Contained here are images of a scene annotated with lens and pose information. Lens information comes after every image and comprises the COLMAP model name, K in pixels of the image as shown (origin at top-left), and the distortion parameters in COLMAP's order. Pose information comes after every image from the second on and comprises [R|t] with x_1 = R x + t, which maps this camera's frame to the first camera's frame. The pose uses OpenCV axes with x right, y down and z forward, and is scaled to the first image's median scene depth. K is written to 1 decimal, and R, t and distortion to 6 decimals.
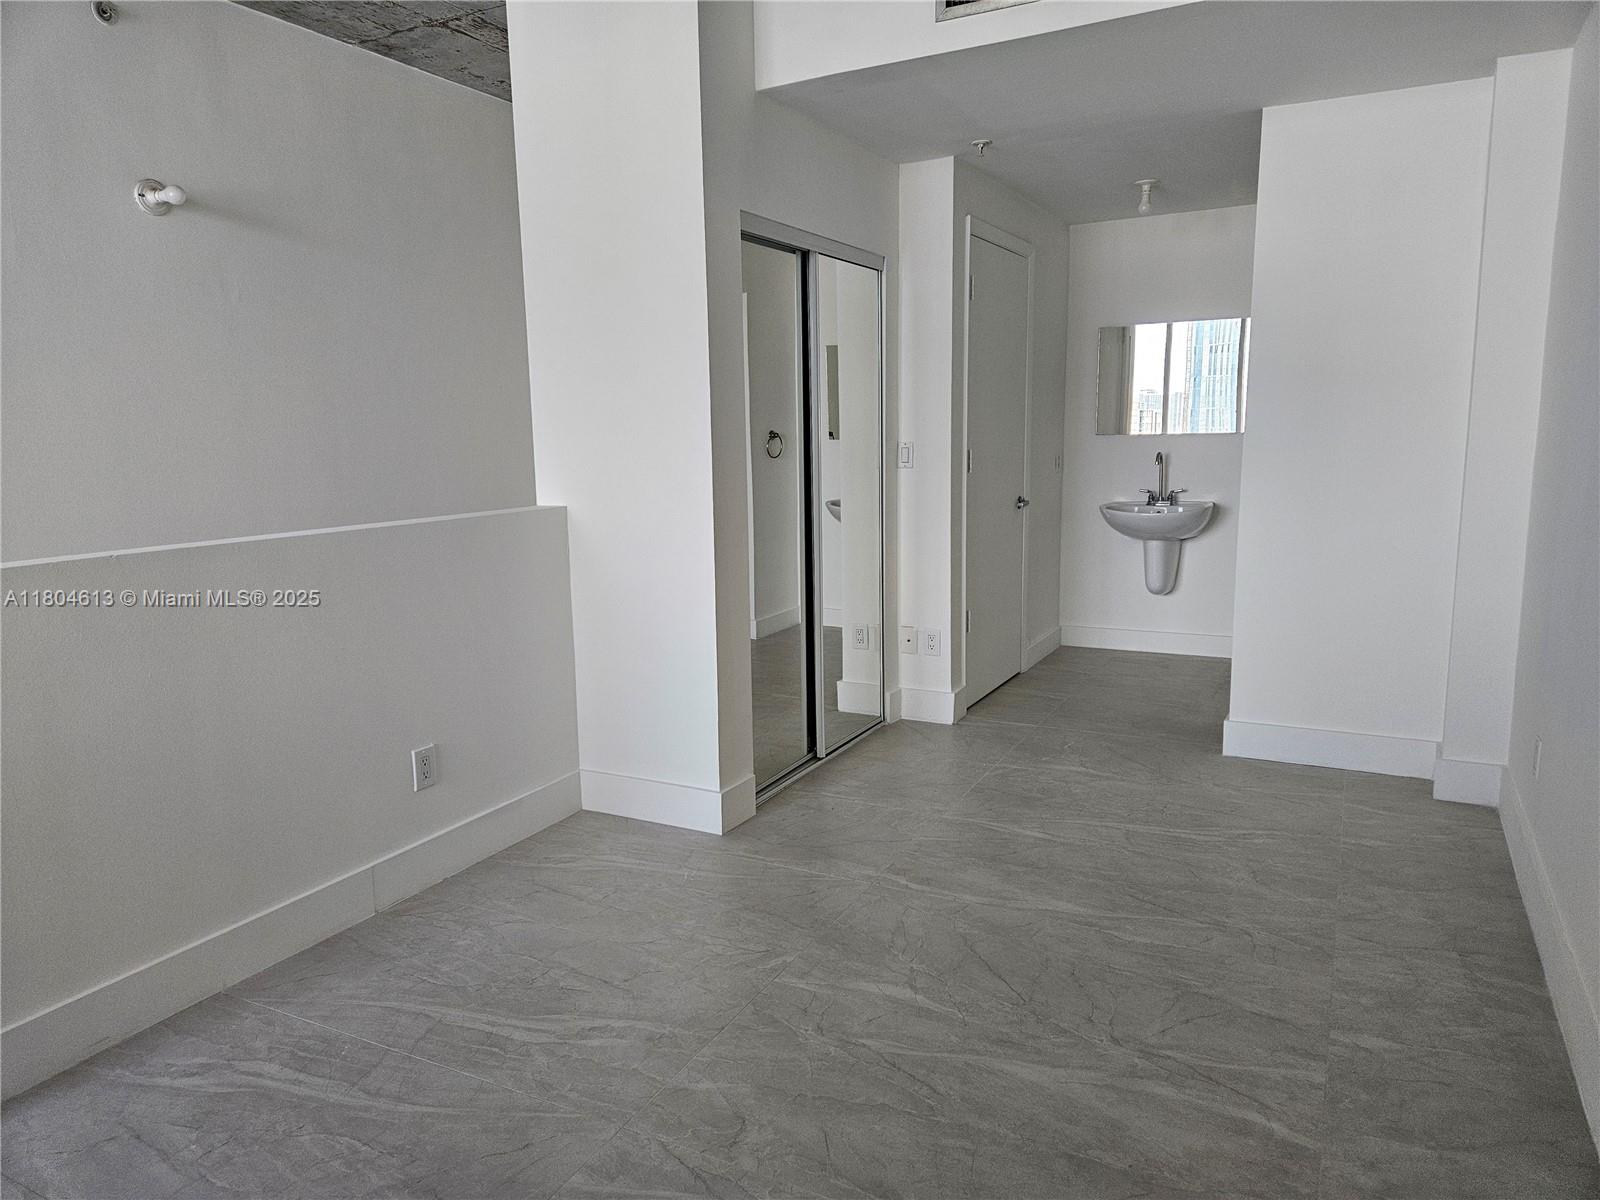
lens RADIAL K [[1041.2, 0, 790.7], [0, 1041.2, 583.0], [0, 0, 1]] dist [0.092812, -0.081314]
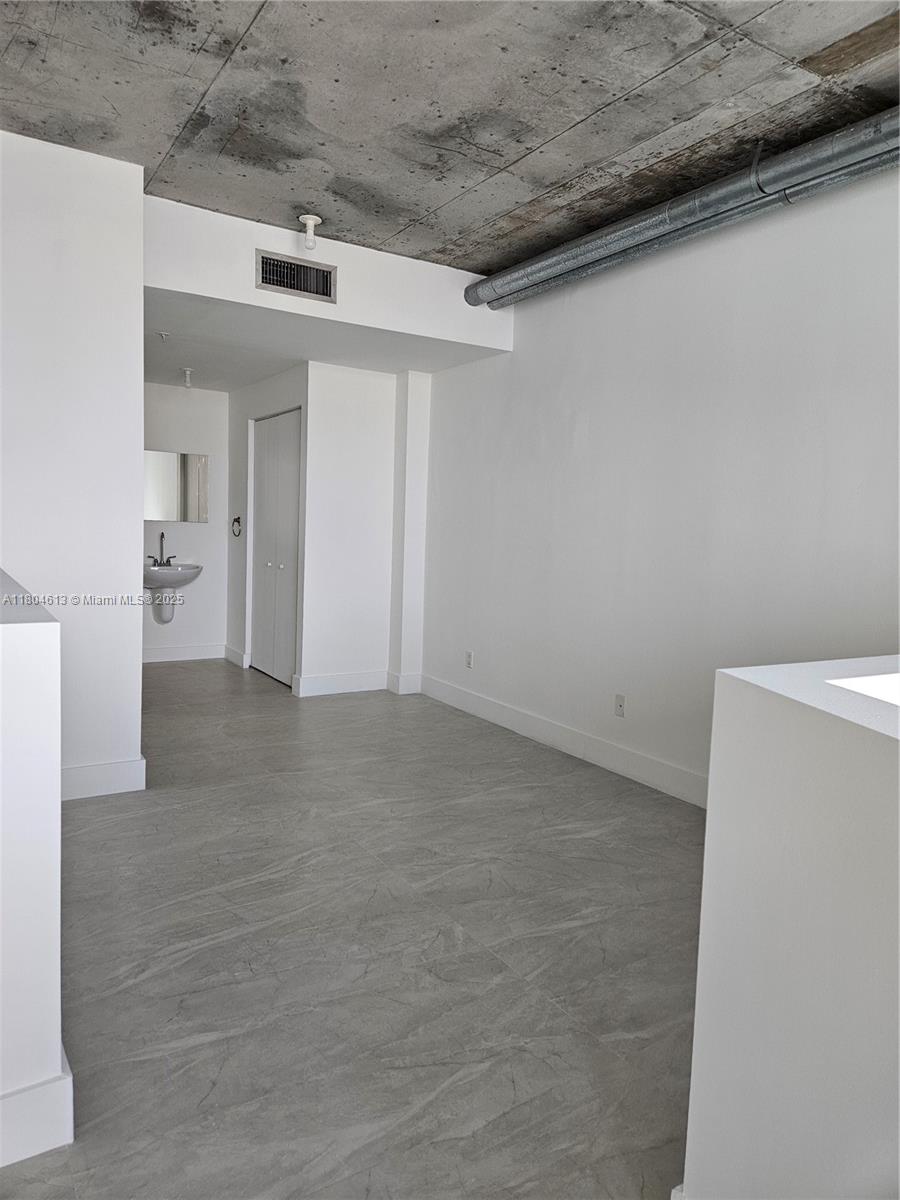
lens RADIAL K [[780.9, 0, 442.5], [0, 780.9, 601.9], [0, 0, 1]] dist [0.092812, -0.081314]
pose [[0.512350, -0.038960, 0.857892, -1.170226], [0.074129, 0.997248, 0.001017, 0.024229], [-0.855571, 0.063074, 0.513829, 0.128369]]
